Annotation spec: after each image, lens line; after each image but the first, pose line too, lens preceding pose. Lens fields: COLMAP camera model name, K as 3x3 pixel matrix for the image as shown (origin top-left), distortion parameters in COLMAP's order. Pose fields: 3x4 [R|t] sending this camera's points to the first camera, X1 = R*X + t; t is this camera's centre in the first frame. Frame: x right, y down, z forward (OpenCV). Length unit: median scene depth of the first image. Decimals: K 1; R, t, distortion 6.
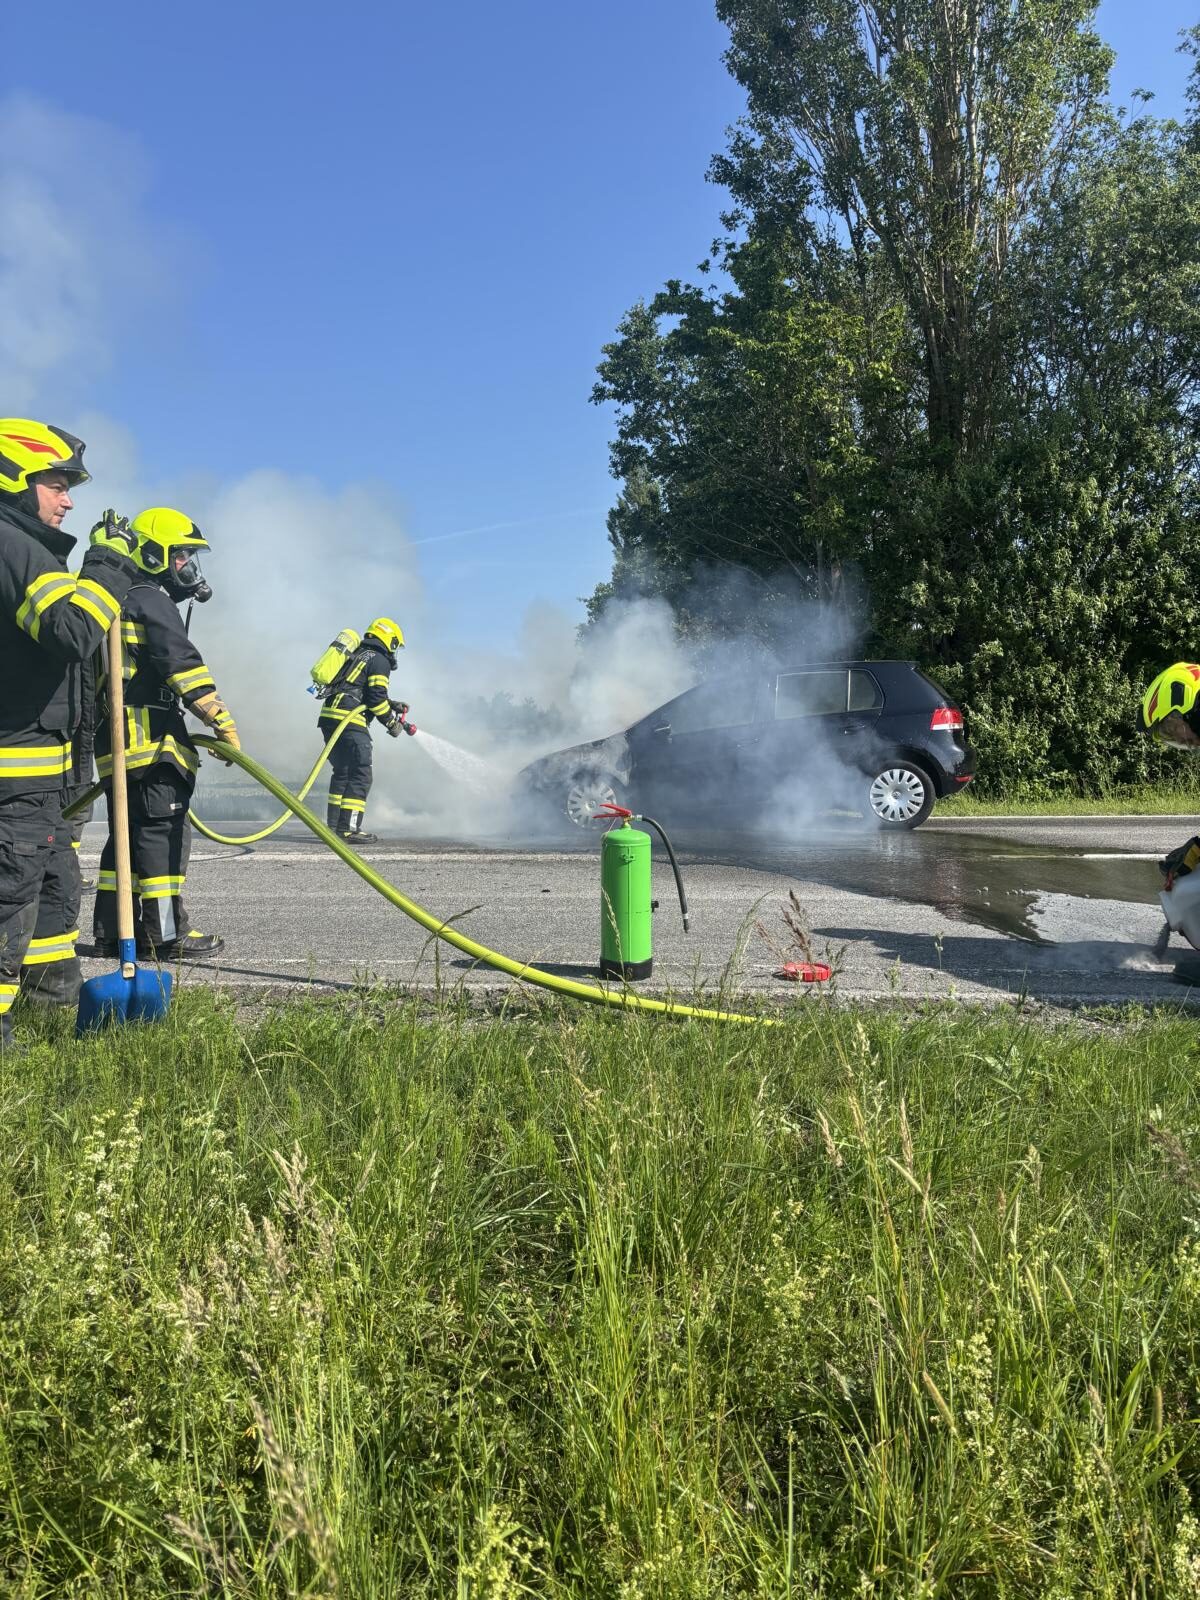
lens RADIAL K [[1205.1, 0, 617.5], [0, 1205.1, 785.1], [0, 0, 1]] dist [0.048933, -0.053331]
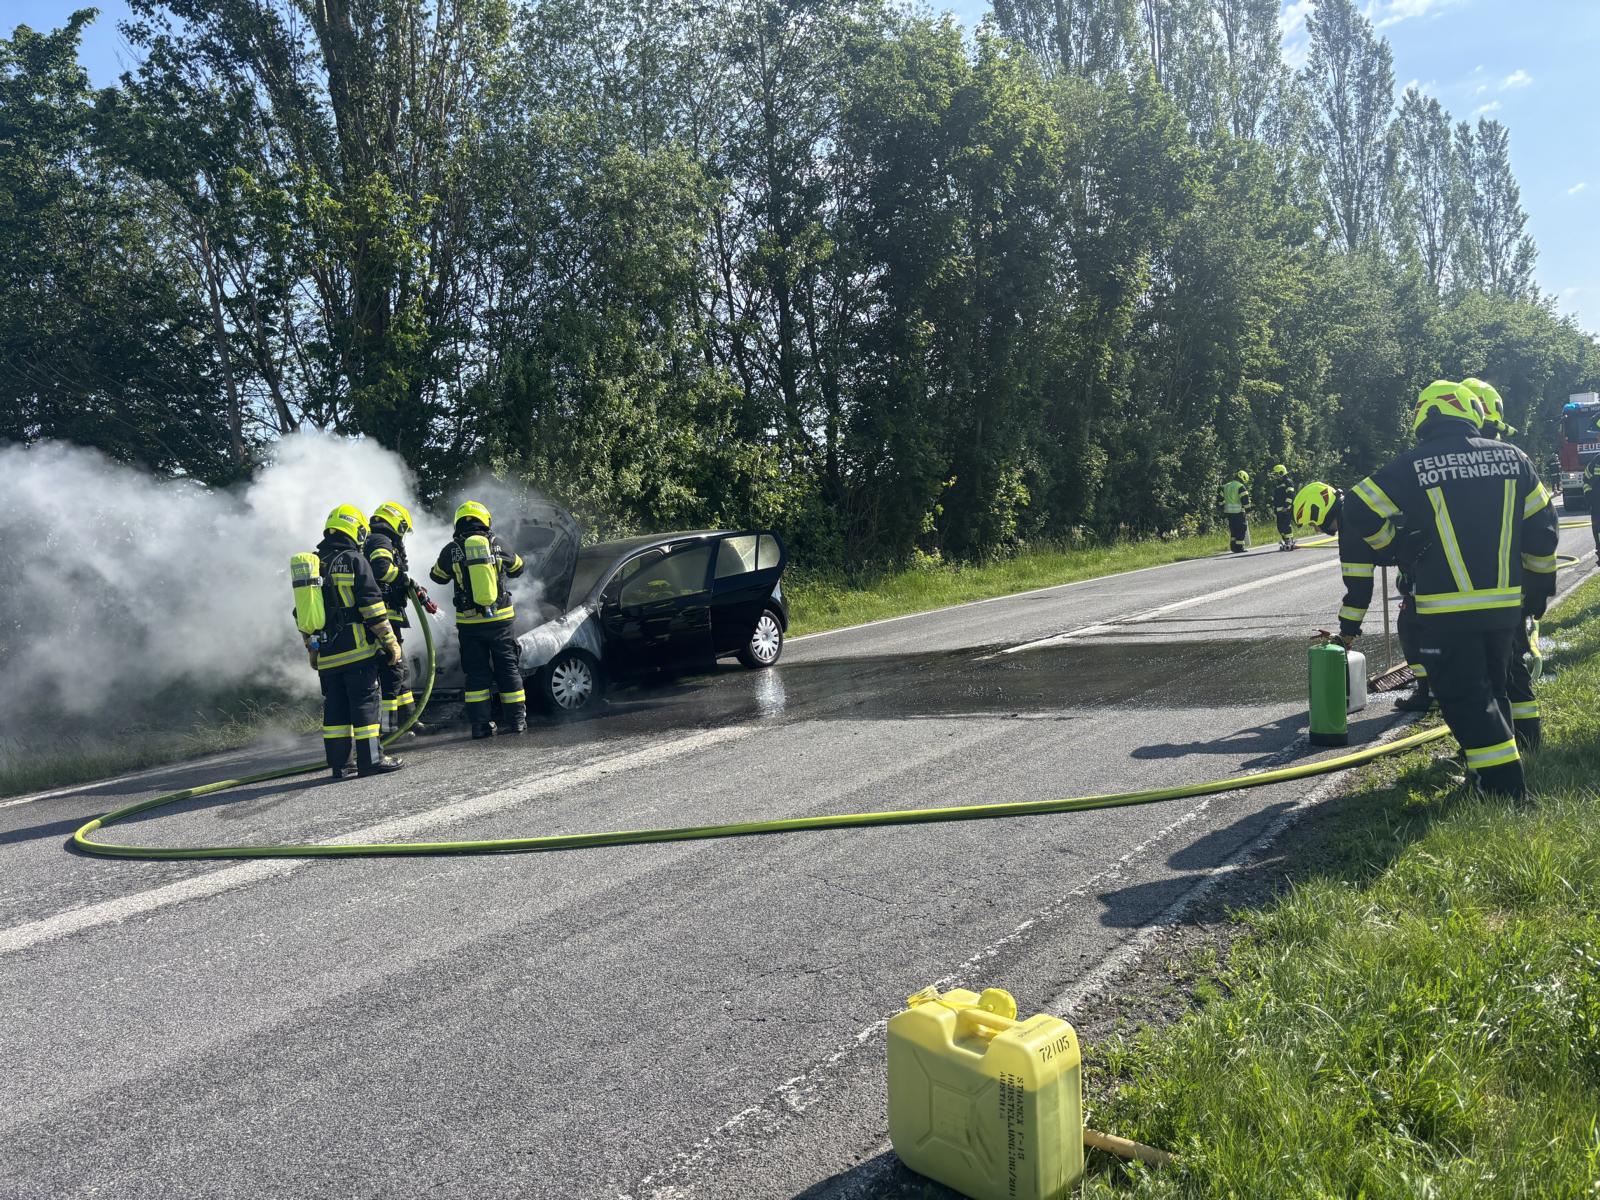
lens RADIAL K [[1205.1, 0, 810.0], [0, 1205.1, 593.0], [0, 0, 1]] dist [0.048933, -0.053331]
pose [[0.491565, -0.073654, 0.867720, -0.465571], [0.119796, 0.992663, 0.016395, -0.030276], [-0.862561, 0.095890, 0.496782, 0.213015]]
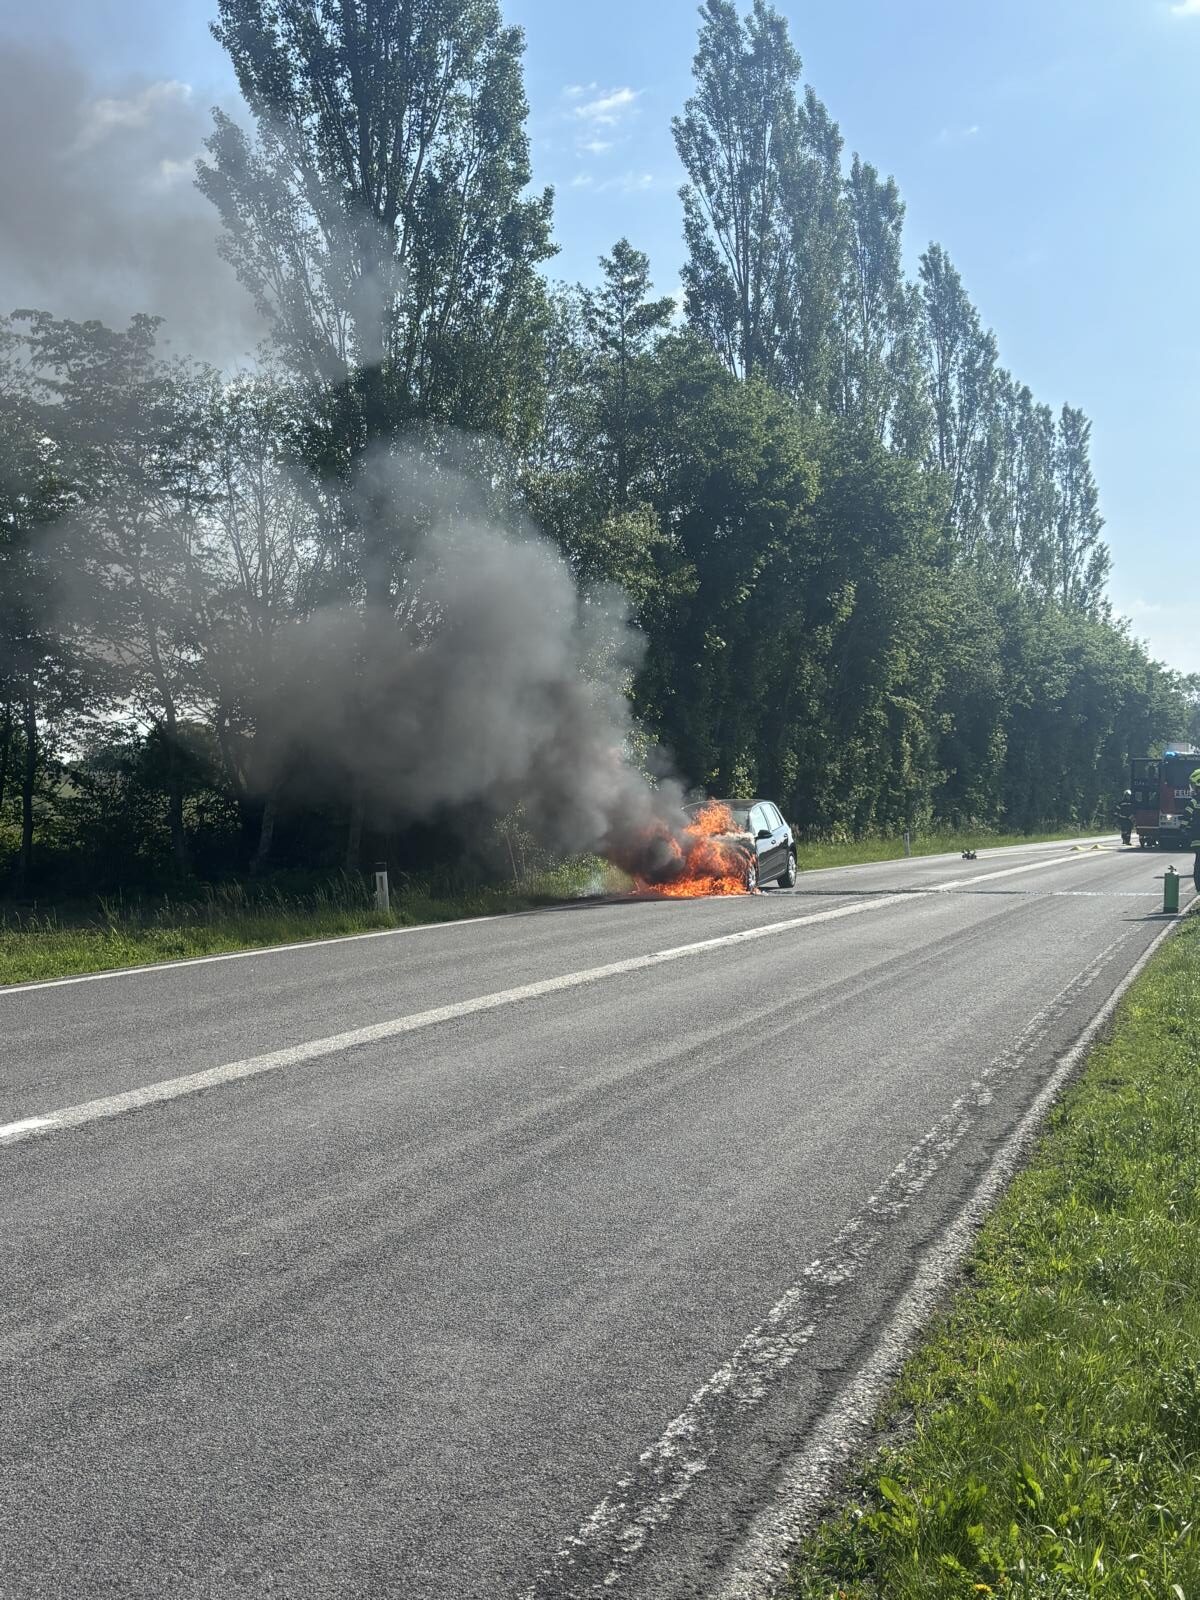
lens RADIAL K [[1913.6, 0, 594.4], [0, 1913.6, 802.3], [0, 0, 1]] dist [0.059365, 0.000000]
pose [[0.210325, 0.015763, 0.977504, -1.668793], [0.040899, 0.998853, -0.024907, -0.021920], [-0.976776, 0.045217, 0.209439, 0.387633]]
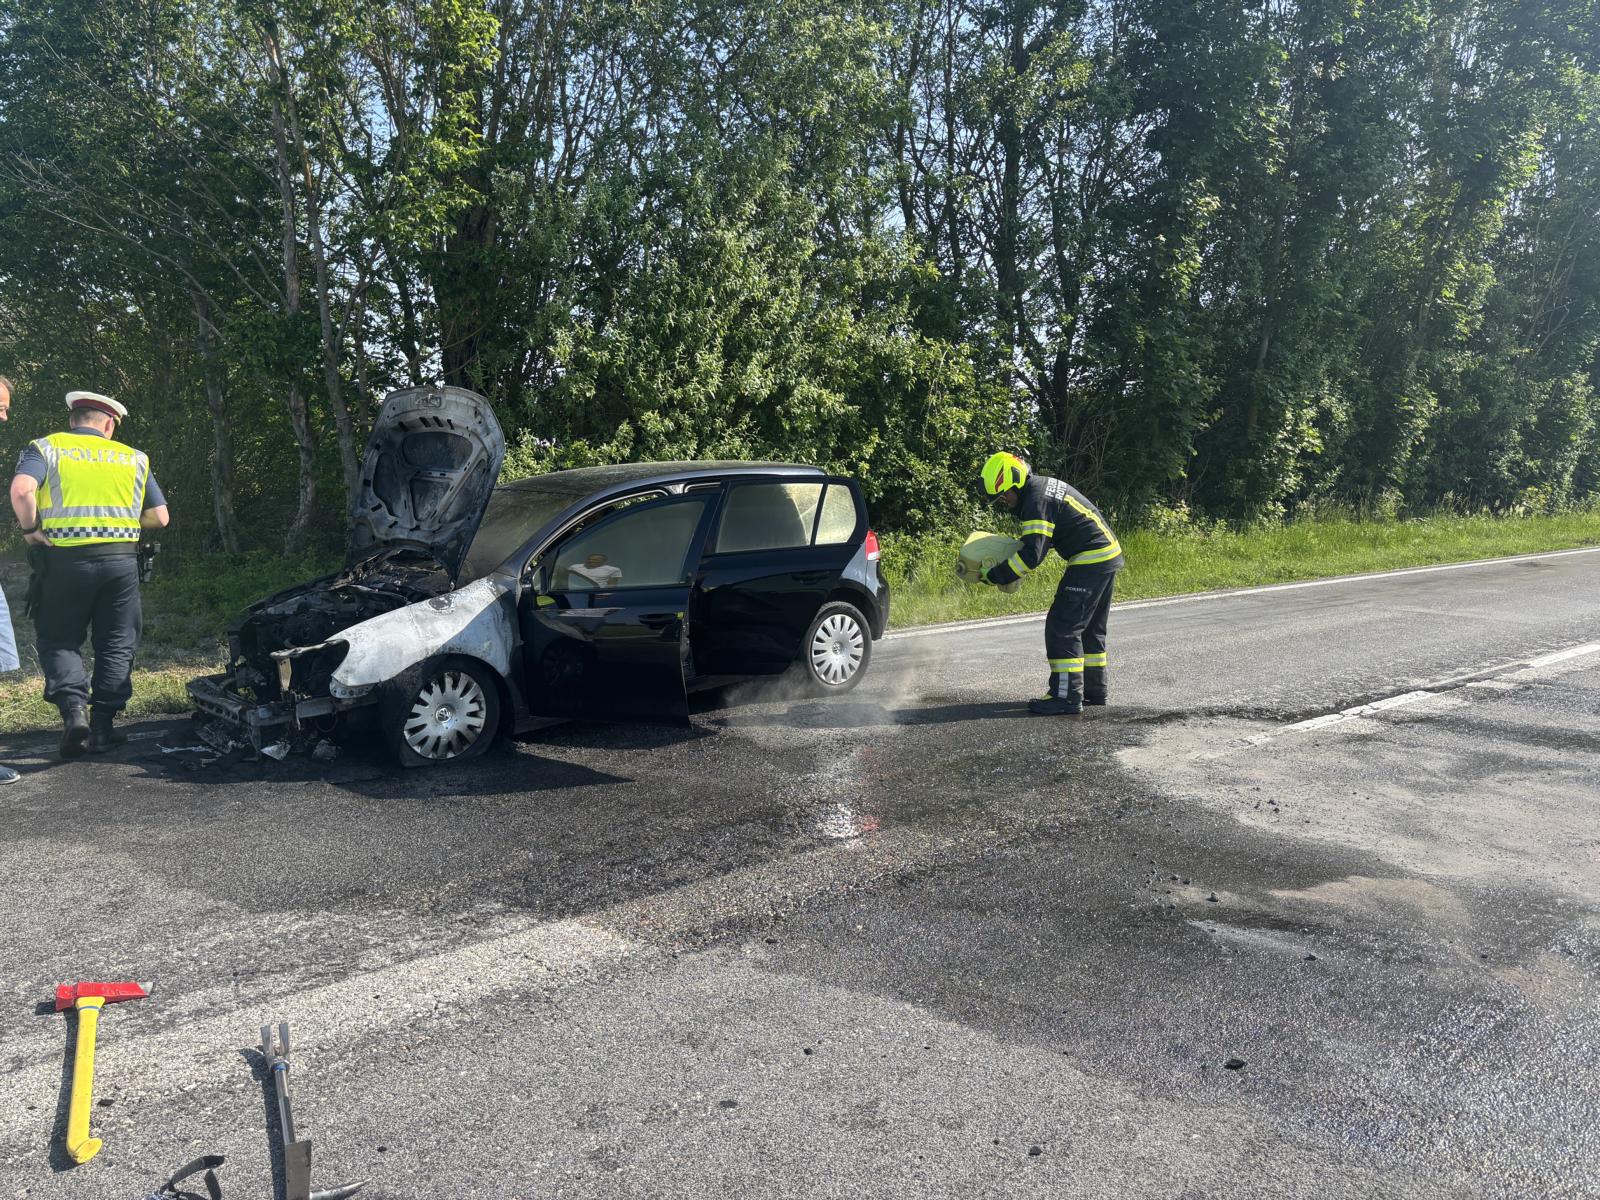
lens RADIAL K [[1205.1, 0, 795.0], [0, 1205.1, 600.8], [0, 0, 1]] dist [0.048933, -0.053331]
pose [[0.670870, -0.071421, 0.738128, -0.196324], [0.011019, 0.996202, 0.086377, -0.050745], [-0.741493, -0.049815, 0.669109, 0.311091]]
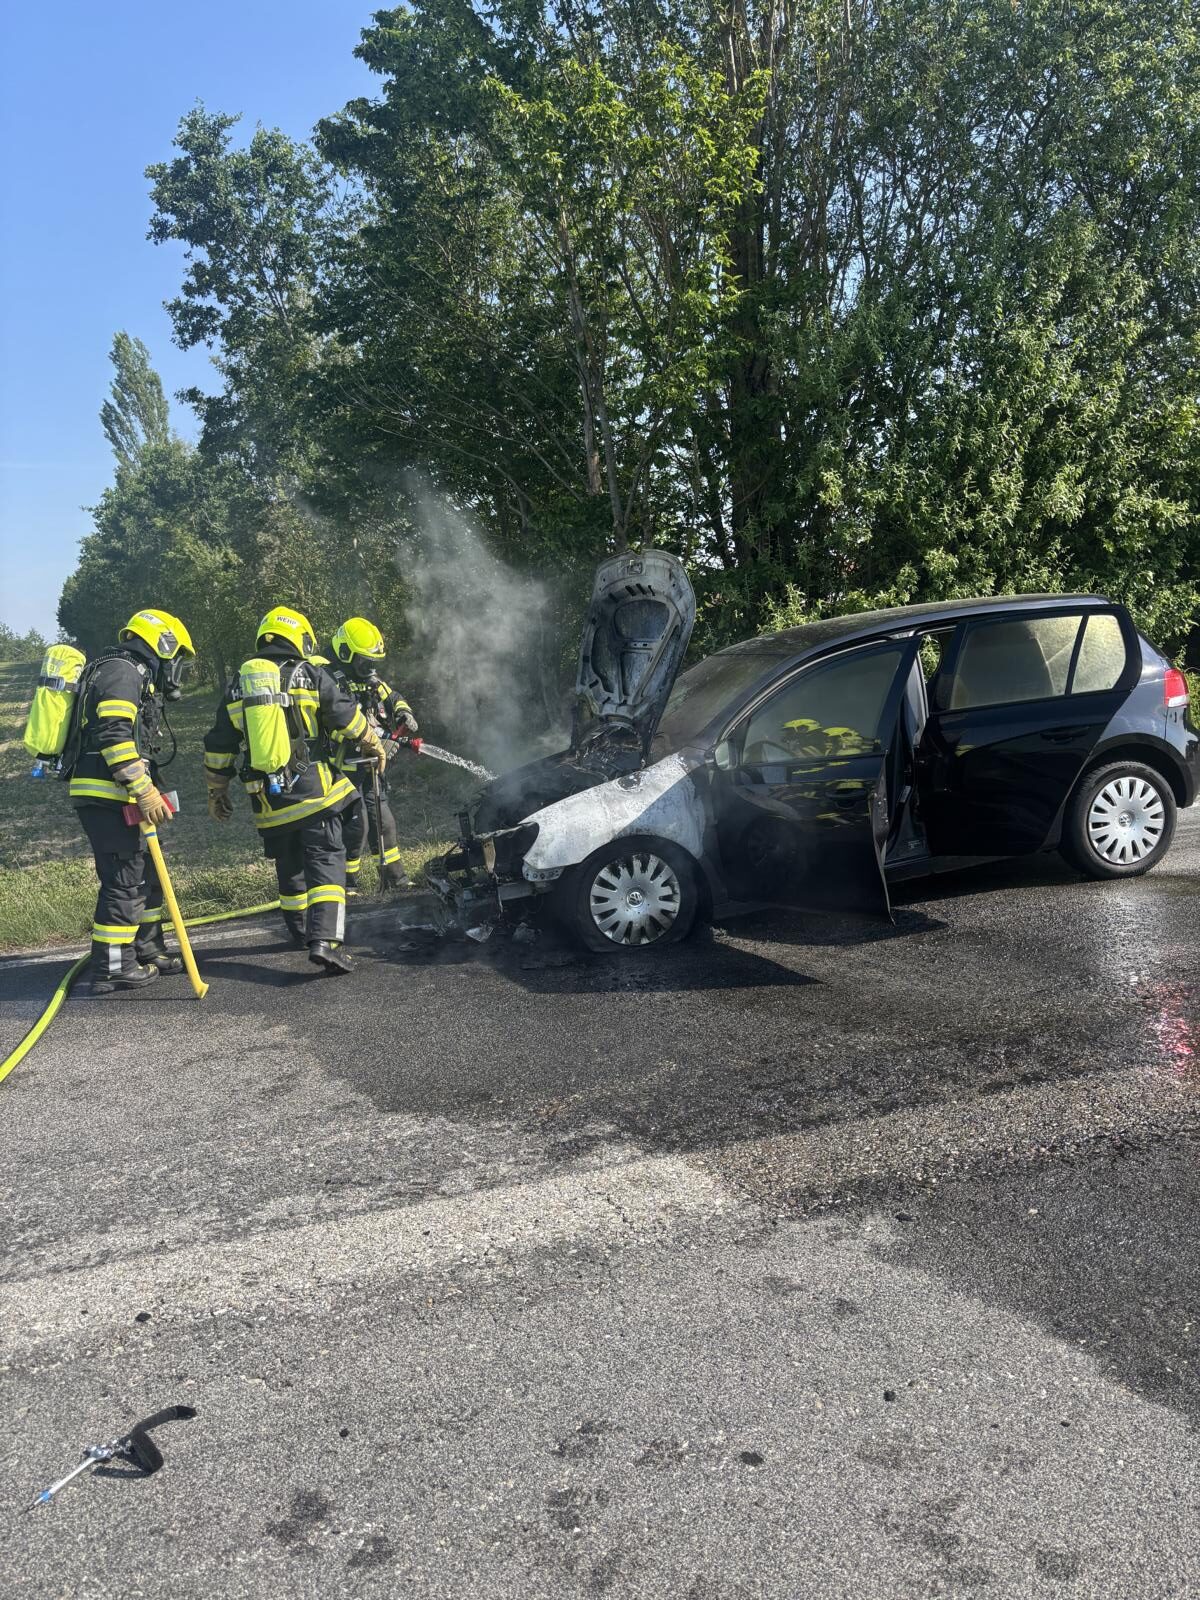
lens RADIAL K [[1205.1, 0, 582.1], [0, 1205.1, 806.8], [0, 0, 1]] dist [0.048933, -0.053331]
pose [[0.928246, -0.115654, 0.353529, -0.137525], [0.083061, 0.990883, 0.106071, -0.050296], [-0.362574, -0.069095, 0.929390, 0.318548]]
